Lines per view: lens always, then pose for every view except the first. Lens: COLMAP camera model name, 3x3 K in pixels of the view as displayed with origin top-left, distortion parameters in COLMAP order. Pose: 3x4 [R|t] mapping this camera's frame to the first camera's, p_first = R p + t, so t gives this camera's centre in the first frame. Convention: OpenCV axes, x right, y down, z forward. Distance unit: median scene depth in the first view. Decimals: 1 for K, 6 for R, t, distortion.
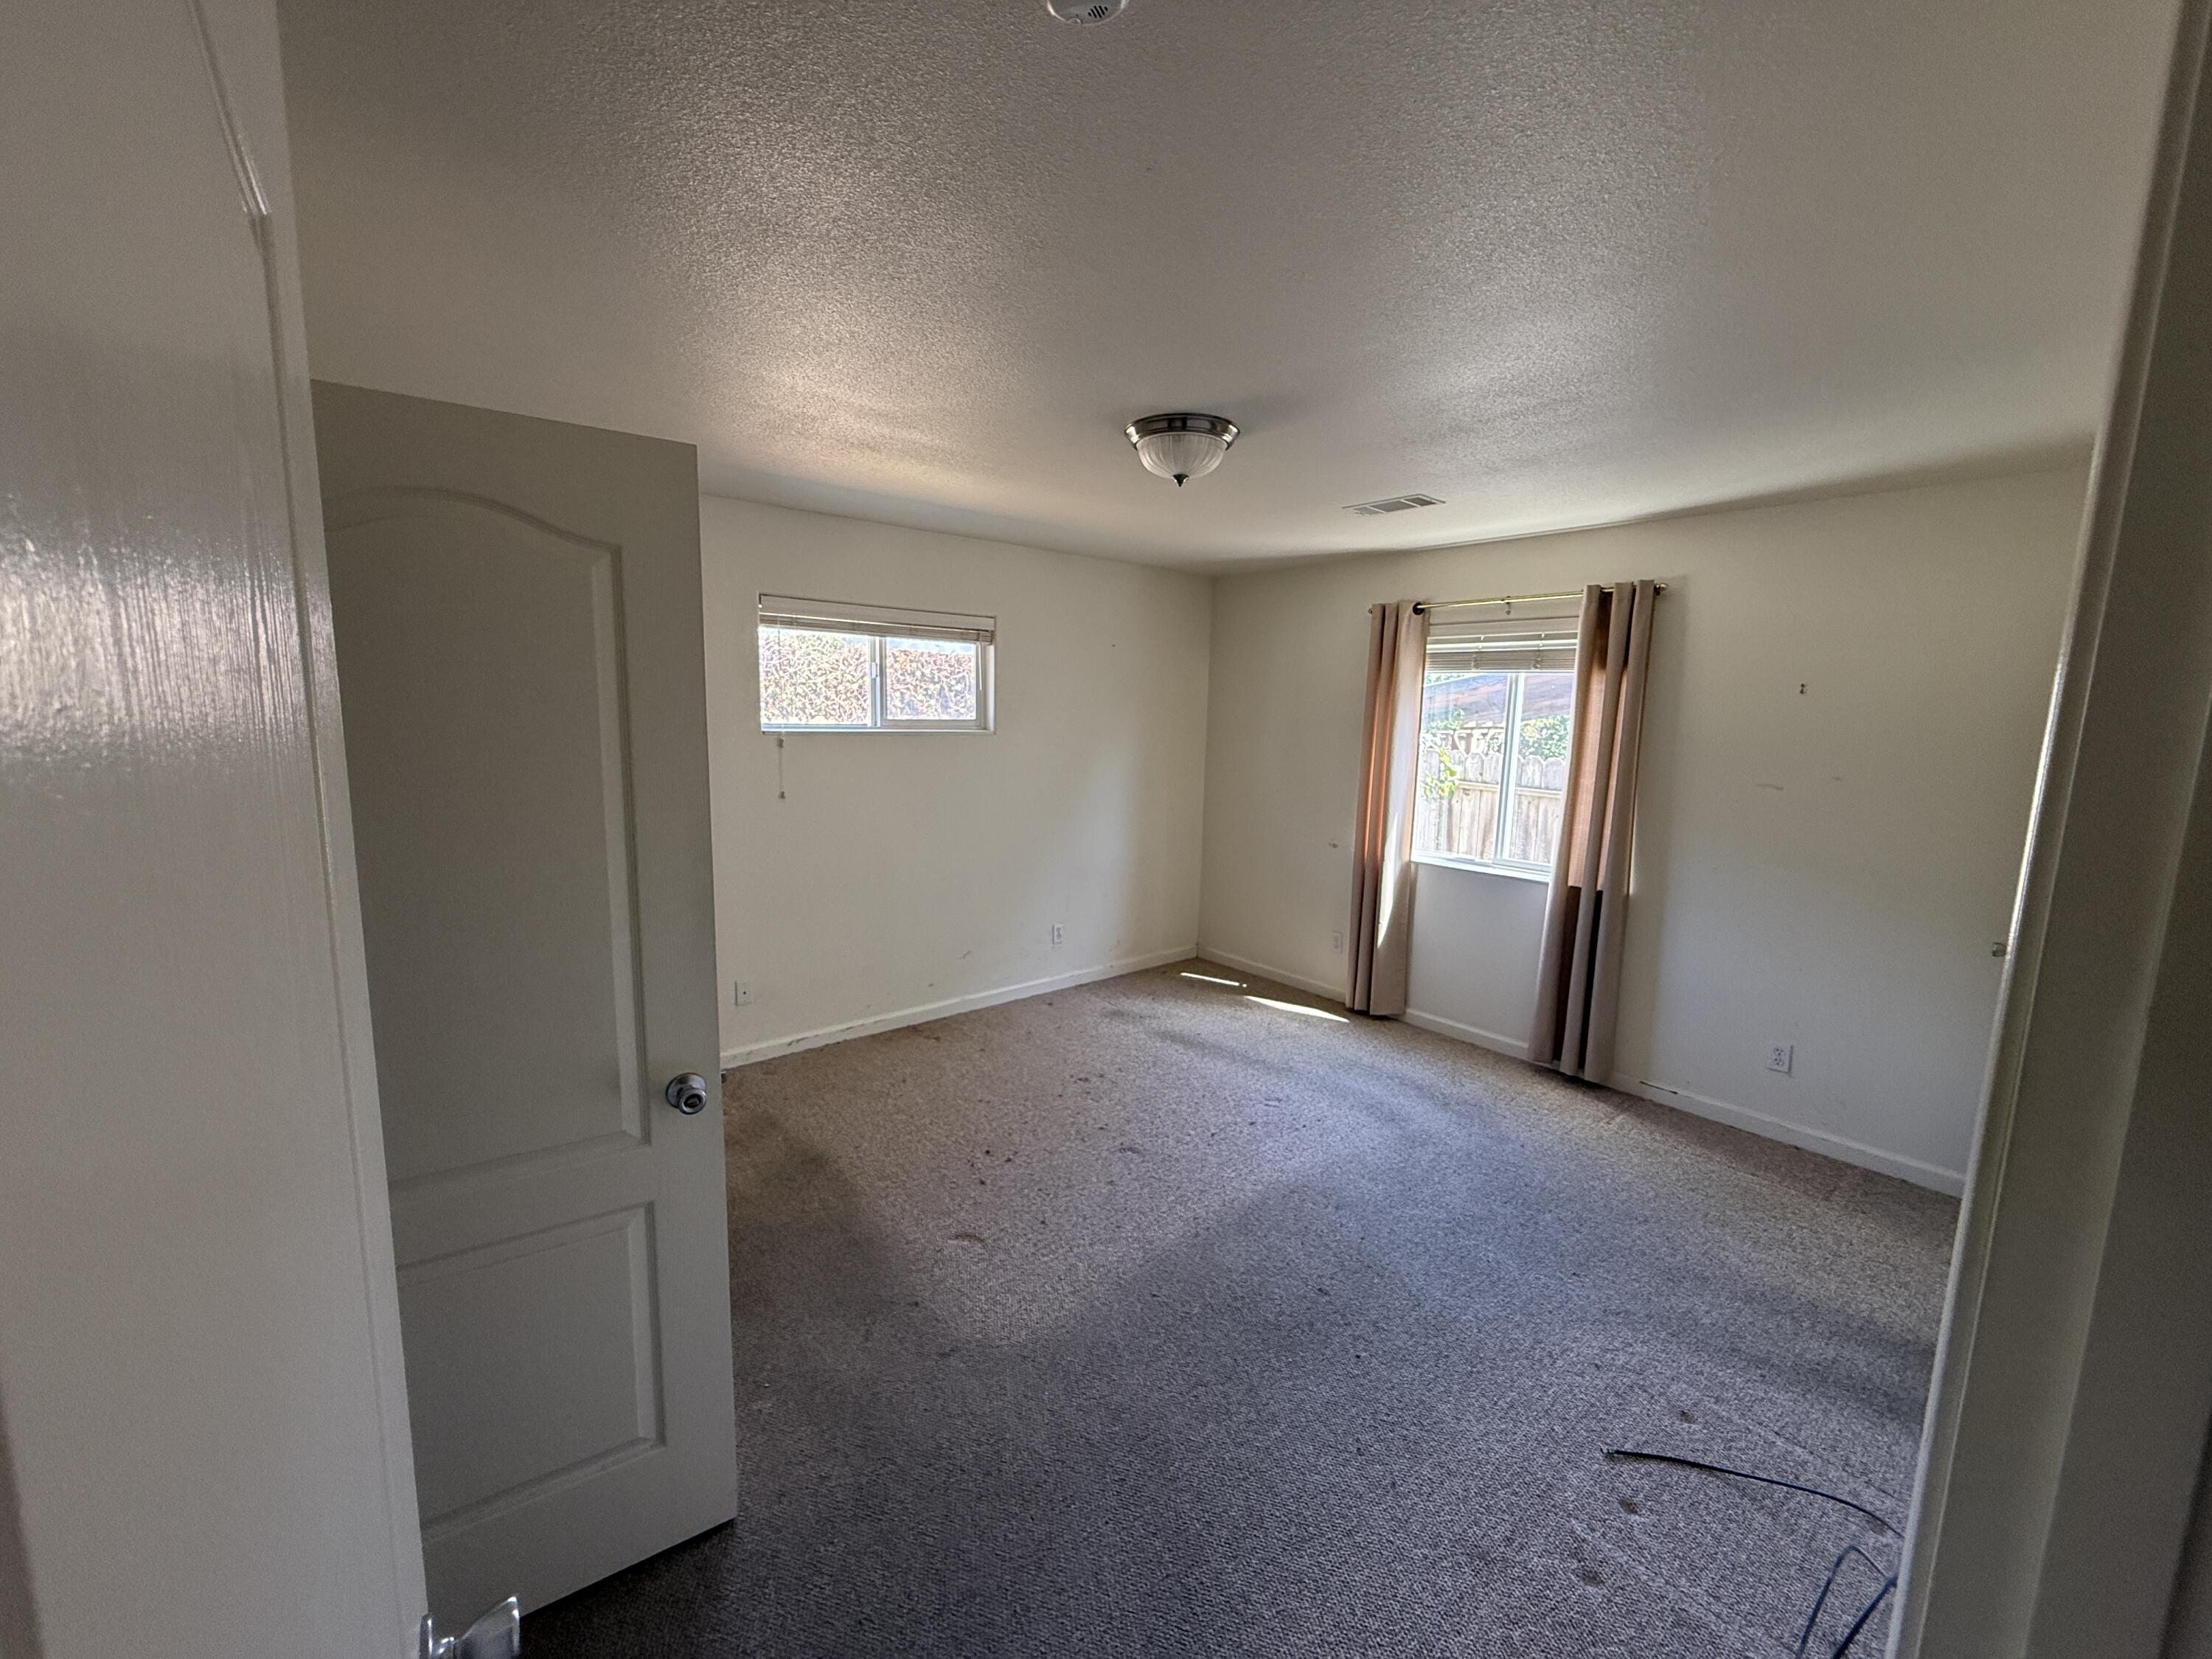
lens RADIAL K [[875.2, 0, 1106.3], [0, 875.2, 821.1], [0, 0, 1]] dist [0.000108, -0.000040]
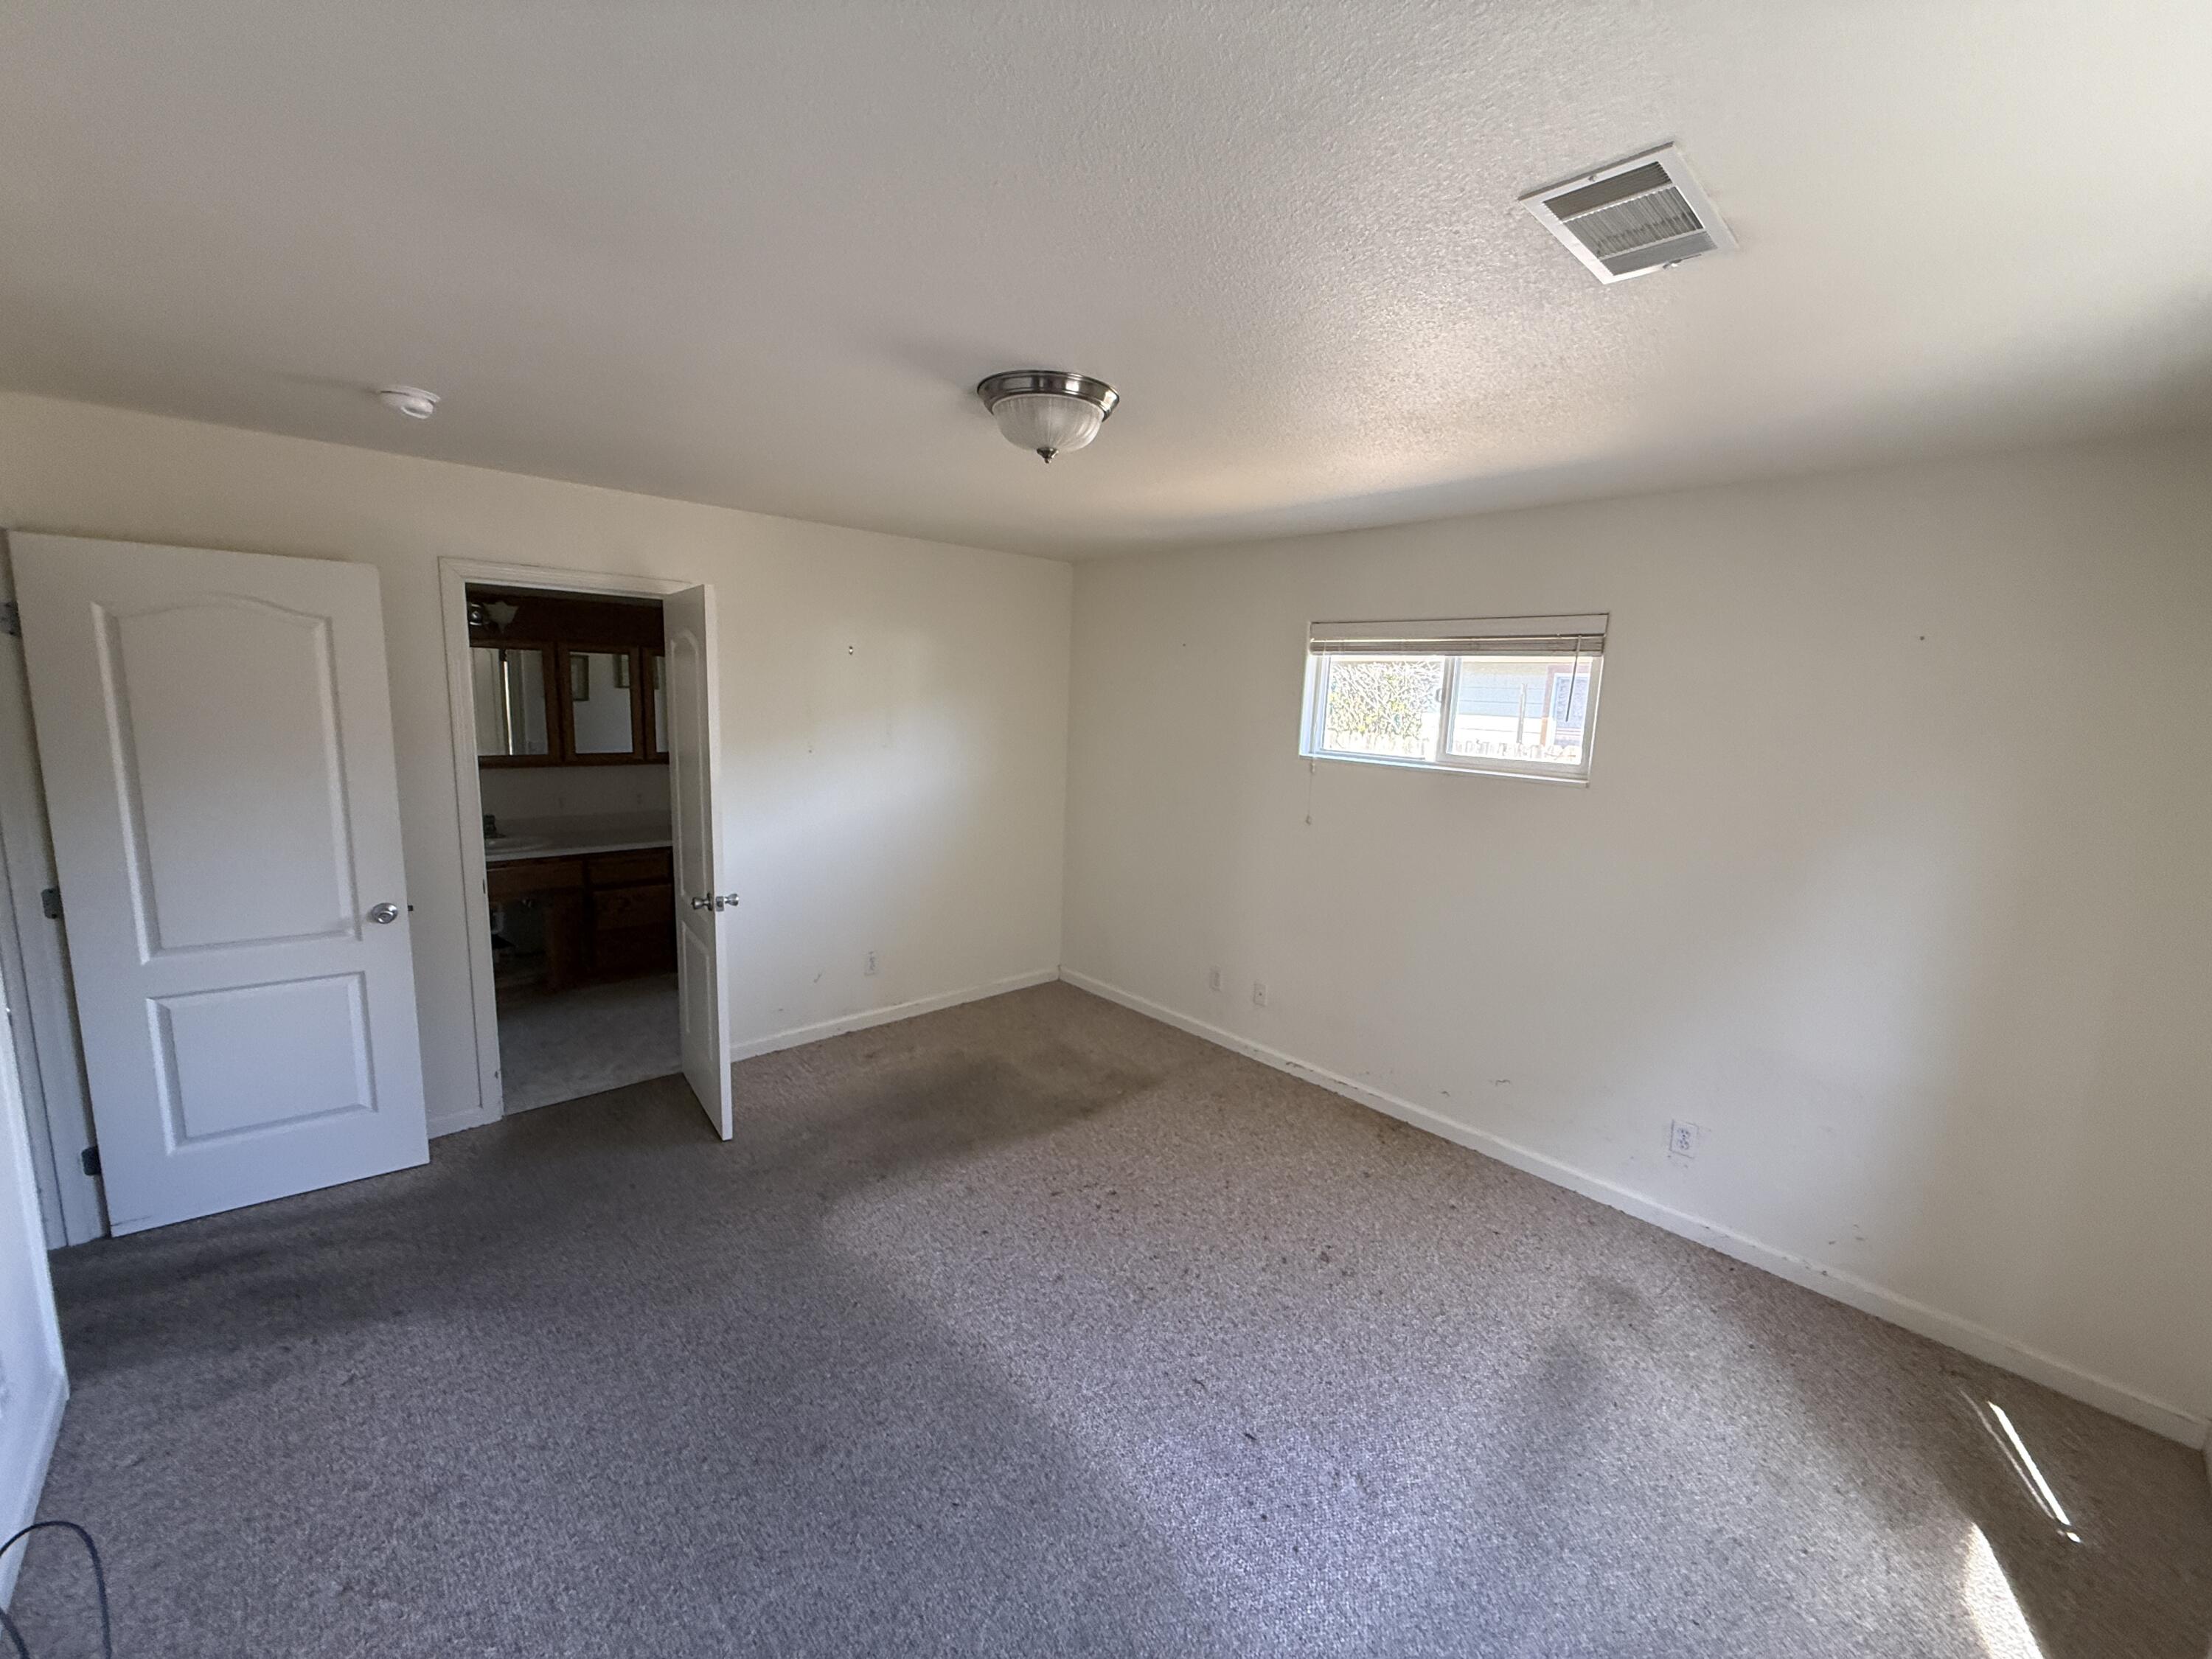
lens RADIAL K [[873.5, 0, 1099.8], [0, 873.5, 831.1], [0, 0, 1]] dist [-0.001840, -0.000559]
pose [[0.042130, 0.140011, -0.989253, 0.569173], [-0.168711, 0.976911, 0.131079, -0.100294], [0.984765, 0.161376, 0.064779, 0.646191]]
